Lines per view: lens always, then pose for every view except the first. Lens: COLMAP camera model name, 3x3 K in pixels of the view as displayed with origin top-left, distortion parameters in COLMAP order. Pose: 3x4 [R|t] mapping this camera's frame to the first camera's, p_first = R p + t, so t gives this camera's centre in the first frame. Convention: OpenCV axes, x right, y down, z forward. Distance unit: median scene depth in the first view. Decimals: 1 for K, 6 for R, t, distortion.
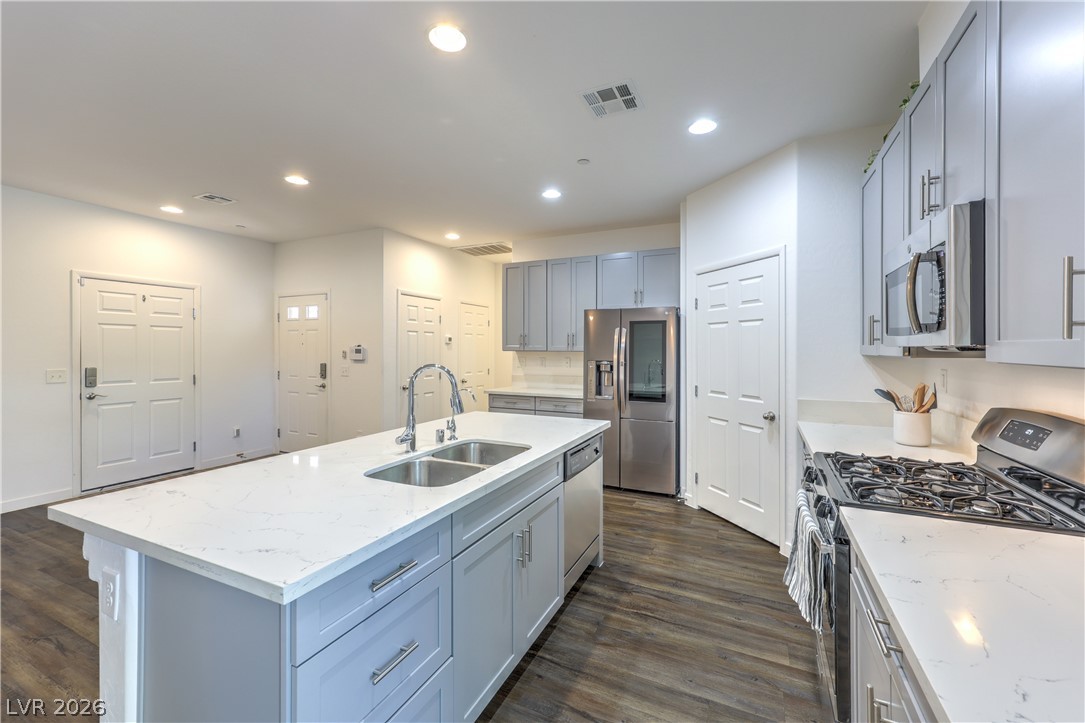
lens RADIAL K [[442.9, 0, 550.7], [0, 442.9, 347.9], [0, 0, 1]] dist [0.007314, 0.000350]
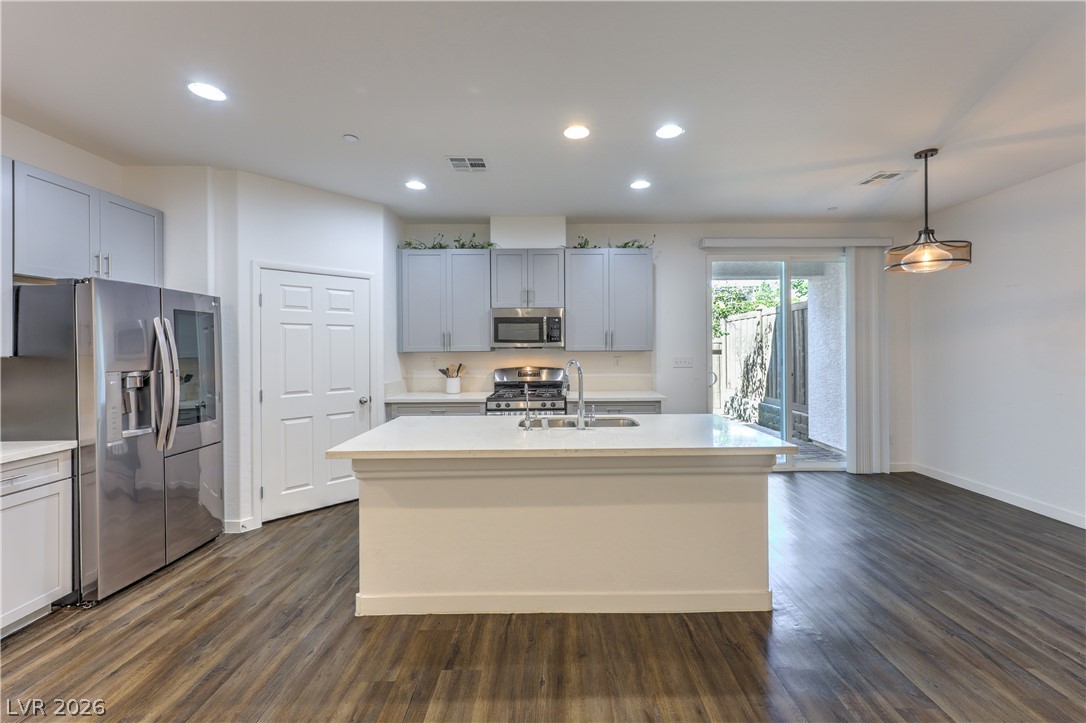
lens RADIAL K [[443.3, 0, 551.2], [0, 443.3, 347.9], [0, 0, 1]] dist [0.007314, 0.000350]
pose [[-0.425451, -0.000836, 0.904981, -0.748150], [0.004953, 0.999982, 0.003252, -0.002394], [-0.904968, 0.005866, -0.425439, 0.848264]]
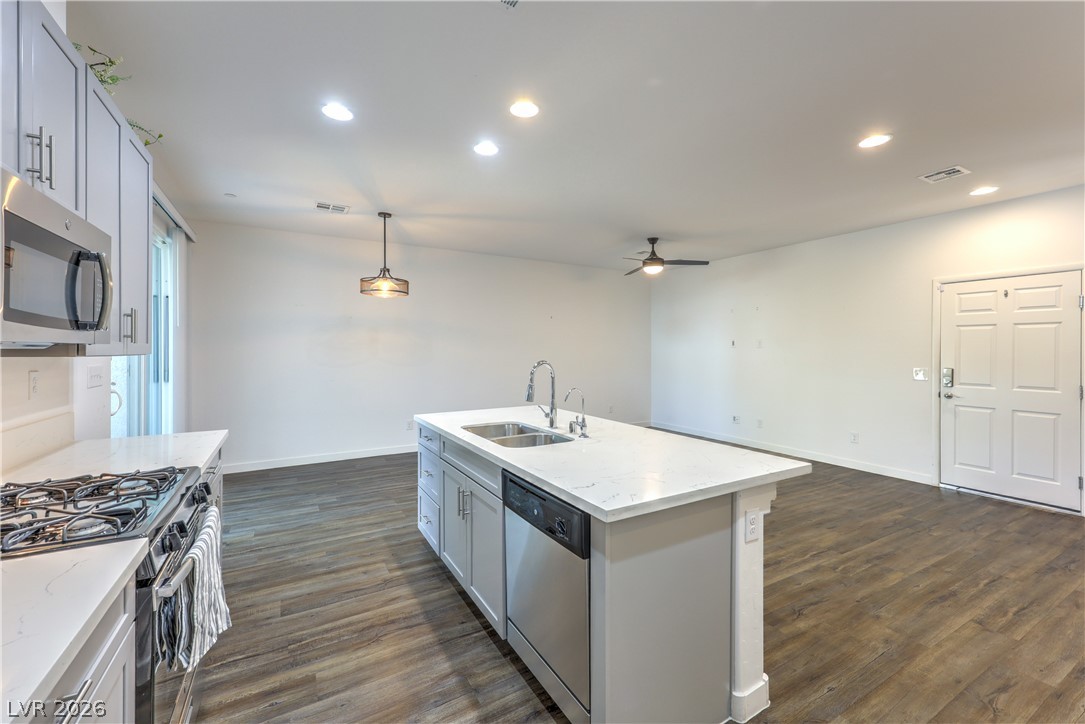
lens RADIAL K [[449.0, 0, 549.0], [0, 449.0, 351.3], [0, 0, 1]] dist [0.001334, 0.000866]
pose [[-0.567847, 0.001360, -0.823133, 0.404955], [-0.001468, 0.999995, 0.002665, 0.003214], [0.823133, 0.002722, -0.567842, 0.907582]]
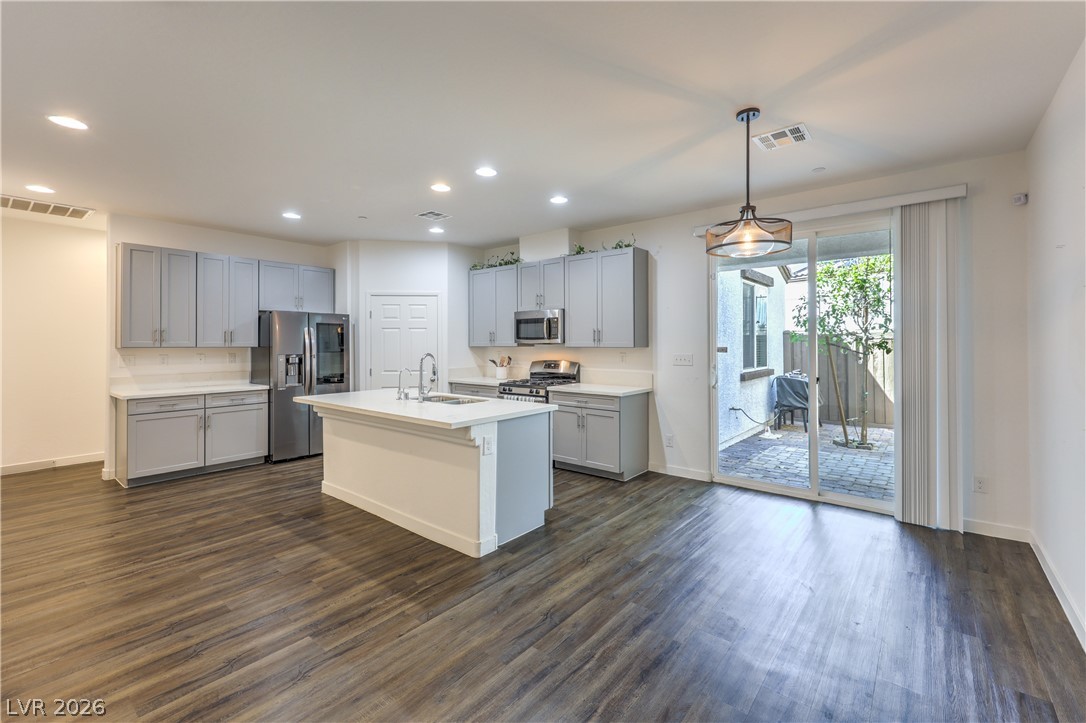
lens RADIAL K [[458.2, 0, 558.1], [0, 458.2, 341.8], [0, 0, 1]] dist [0.002996, 0.000416]
pose [[0.236022, -0.001471, 0.971747, -1.044041], [0.001975, 0.999998, 0.001034, -0.007198], [-0.971746, 0.001675, 0.236025, 0.010319]]
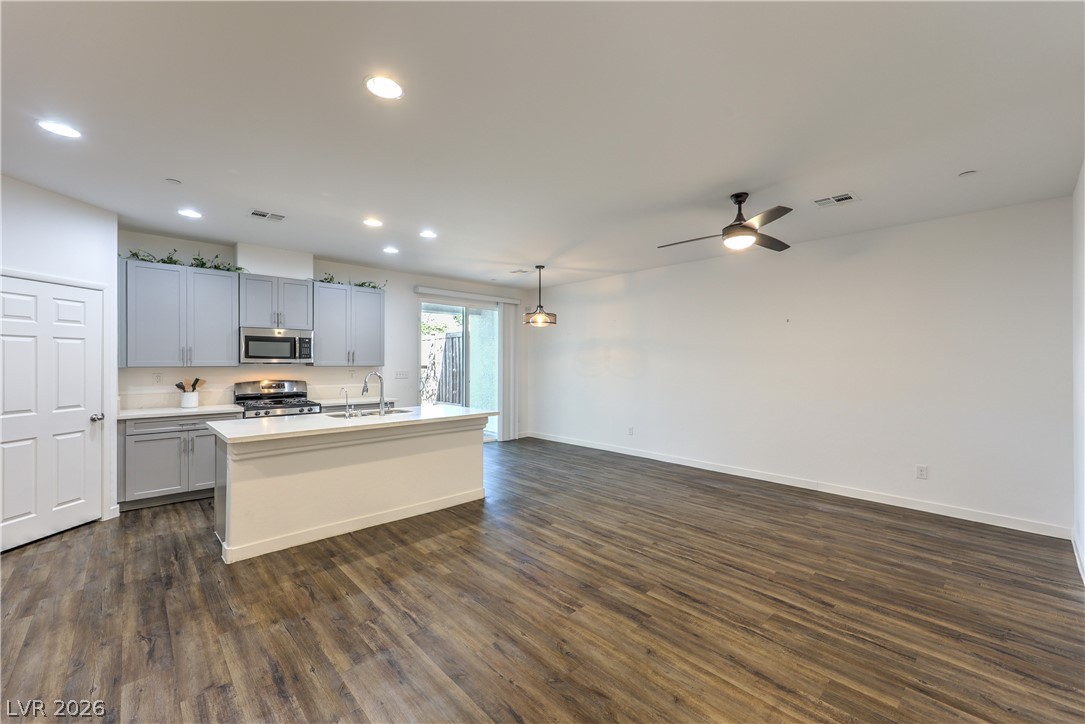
lens RADIAL K [[449.0, 0, 546.3], [0, 449.0, 362.1], [0, 0, 1]] dist [0.002635, 0.000199]
pose [[-0.929150, -0.003751, 0.369683, -0.924497], [-0.003553, 0.999993, 0.001216, -0.007393], [-0.369685, -0.000184, -0.929157, 1.374290]]
